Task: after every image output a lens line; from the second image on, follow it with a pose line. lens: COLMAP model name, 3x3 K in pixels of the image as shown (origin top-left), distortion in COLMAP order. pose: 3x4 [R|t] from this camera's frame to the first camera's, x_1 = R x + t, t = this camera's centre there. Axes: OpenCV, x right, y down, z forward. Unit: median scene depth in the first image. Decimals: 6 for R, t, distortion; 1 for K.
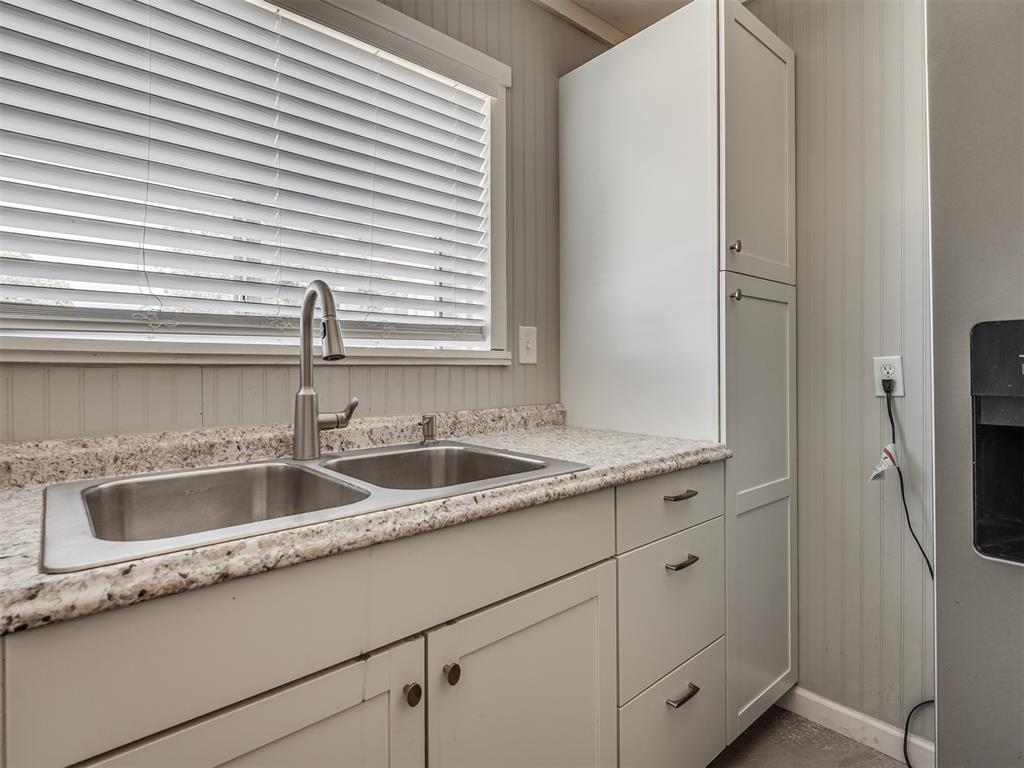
lens RADIAL K [[530.8, 0, 504.7], [0, 530.8, 374.4], [0, 0, 1]] dist [0.006747, -0.012641]
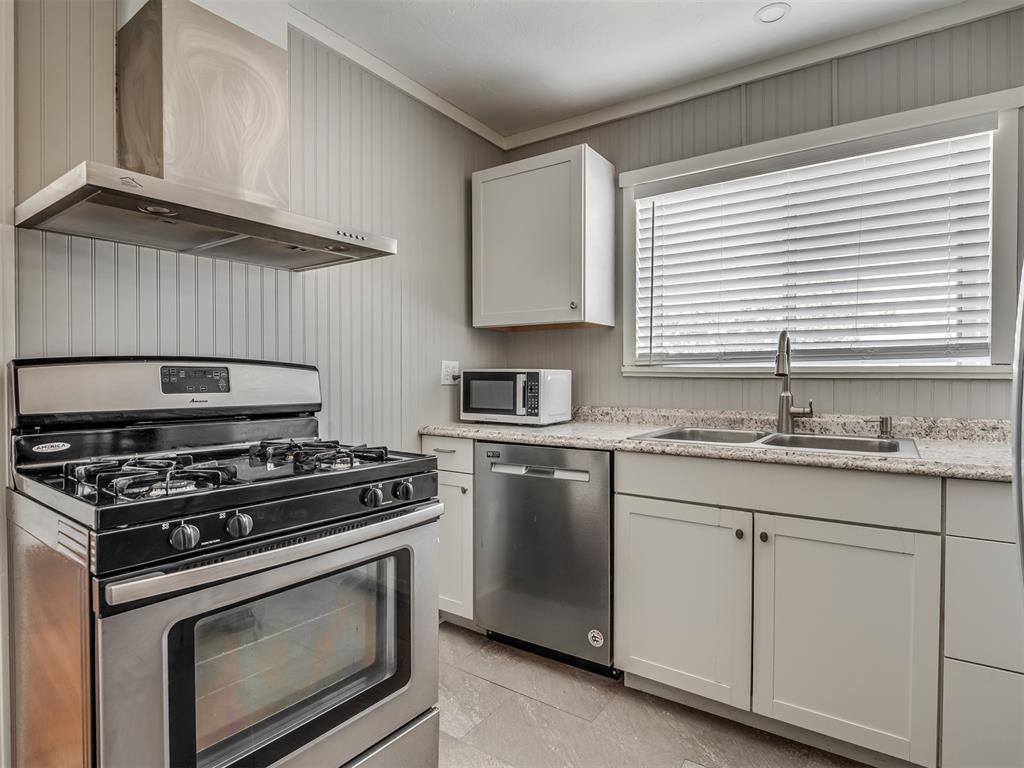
lens RADIAL K [[530.8, 0, 521.6], [0, 530.8, 384.7], [0, 0, 1]] dist [0.006747, -0.012641]
pose [[0.256437, 0.022940, -0.966289, 1.059010], [-0.011946, 0.999717, 0.020563, -0.022300], [0.966487, 0.006270, 0.256639, -0.259185]]
